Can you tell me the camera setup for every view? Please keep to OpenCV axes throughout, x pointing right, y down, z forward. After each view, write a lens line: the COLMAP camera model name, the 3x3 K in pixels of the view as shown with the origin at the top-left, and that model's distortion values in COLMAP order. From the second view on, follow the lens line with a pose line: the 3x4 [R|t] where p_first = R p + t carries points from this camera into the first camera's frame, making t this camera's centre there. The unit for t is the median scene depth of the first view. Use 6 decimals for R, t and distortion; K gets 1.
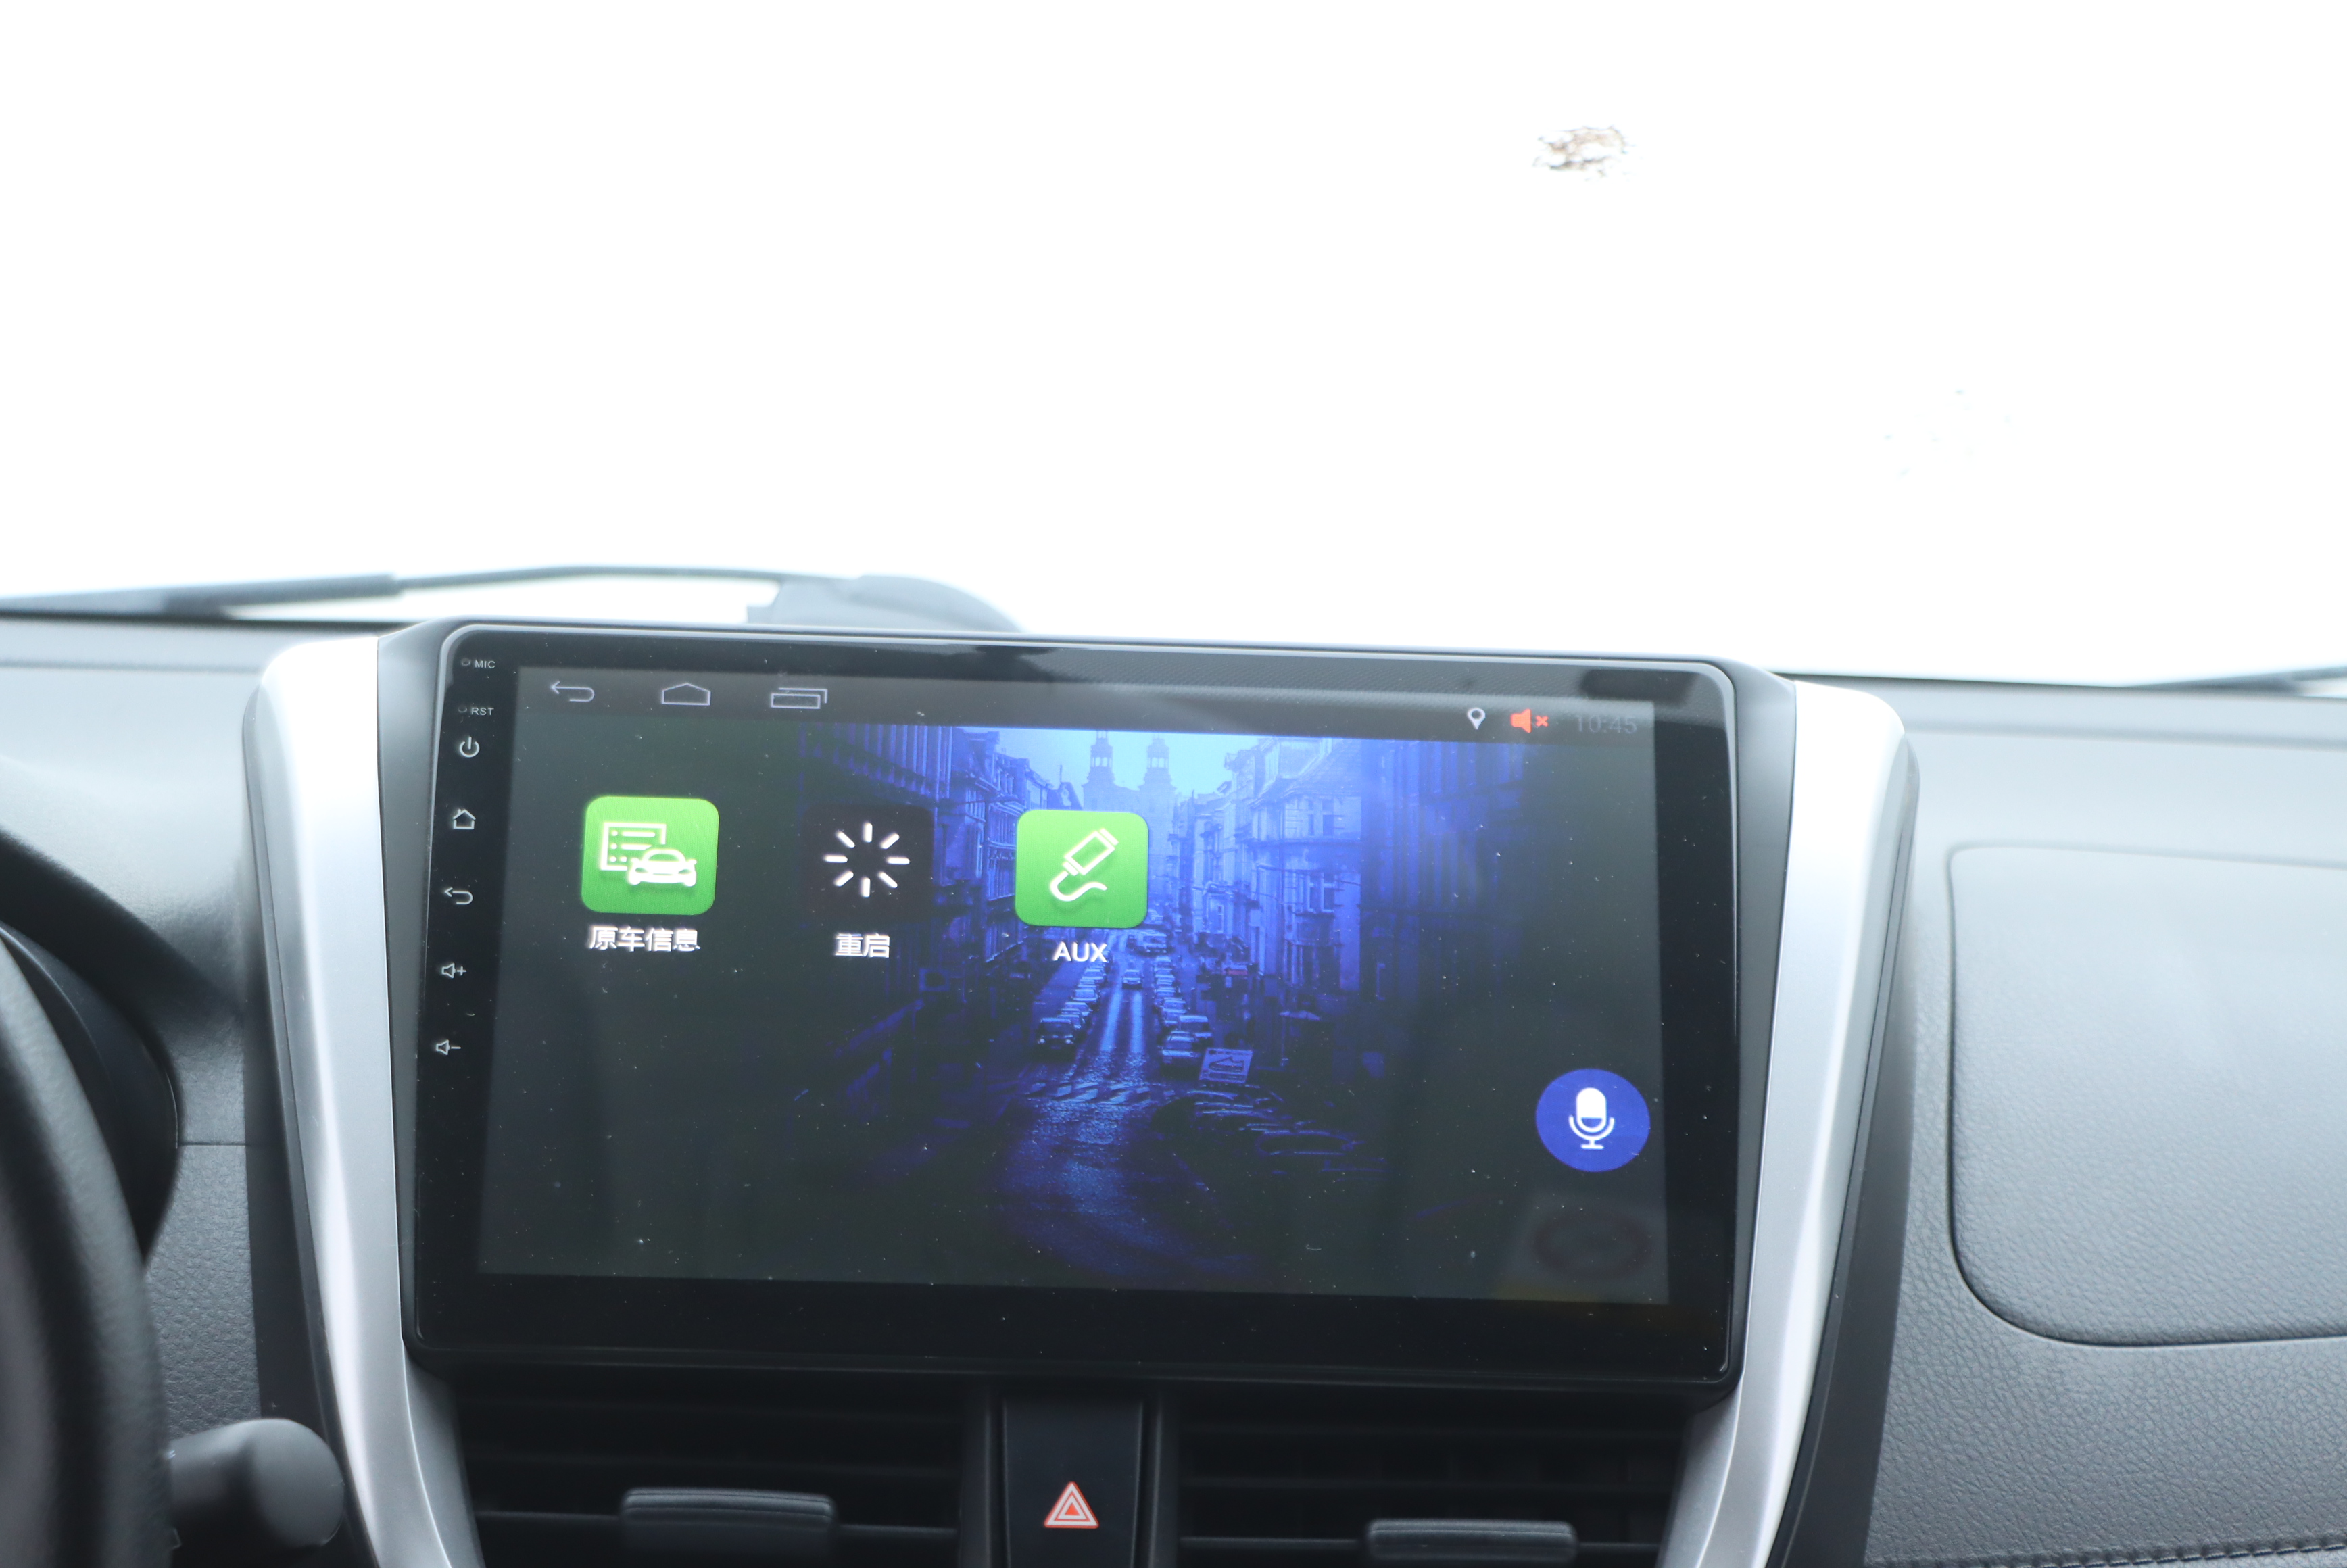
lens RADIAL K [[5607.4, 0, 1191.6], [0, 5607.4, 772.6], [0, 0, 1]] dist [0.228428, 0.000000]
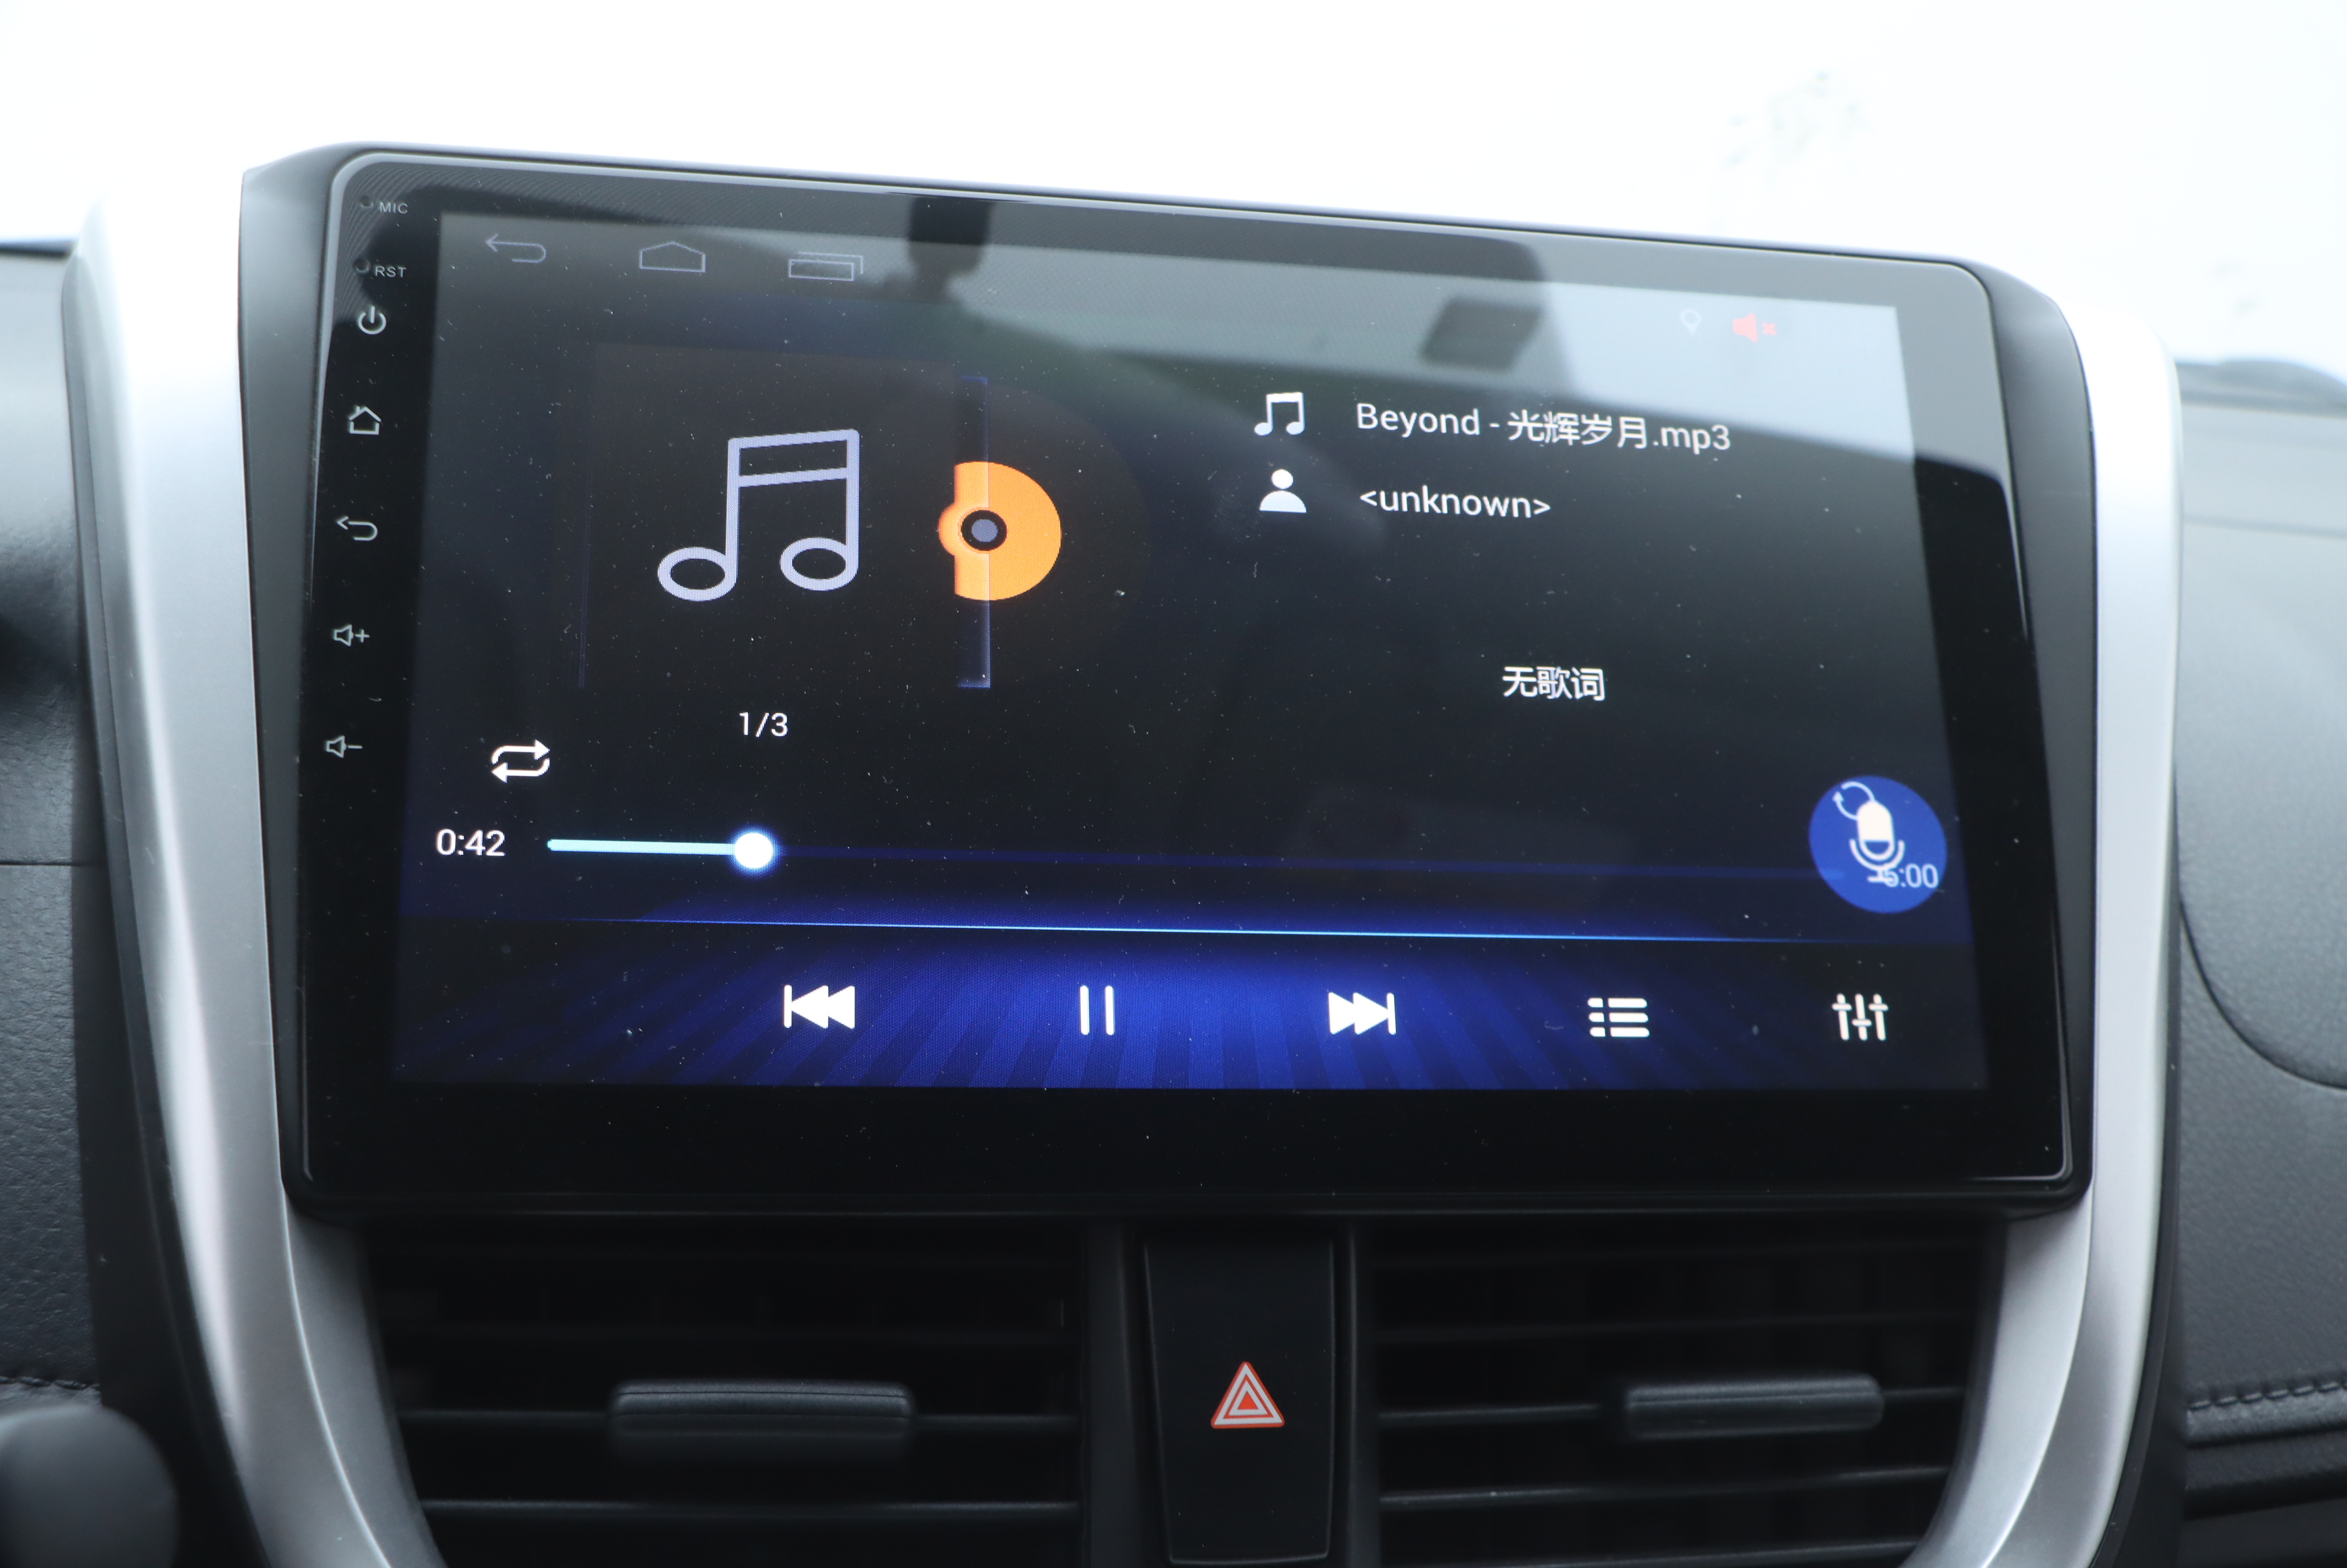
lens RADIAL K [[2673.9, 0, 1197.2], [0, 2673.9, 805.6], [0, 0, 1]] dist [-0.042677, 0.000000]
pose [[0.988378, 0.000876, 0.152017, -0.076456], [-0.020351, 0.991744, 0.126605, 0.011840], [-0.150651, -0.128227, 0.980236, 0.649773]]
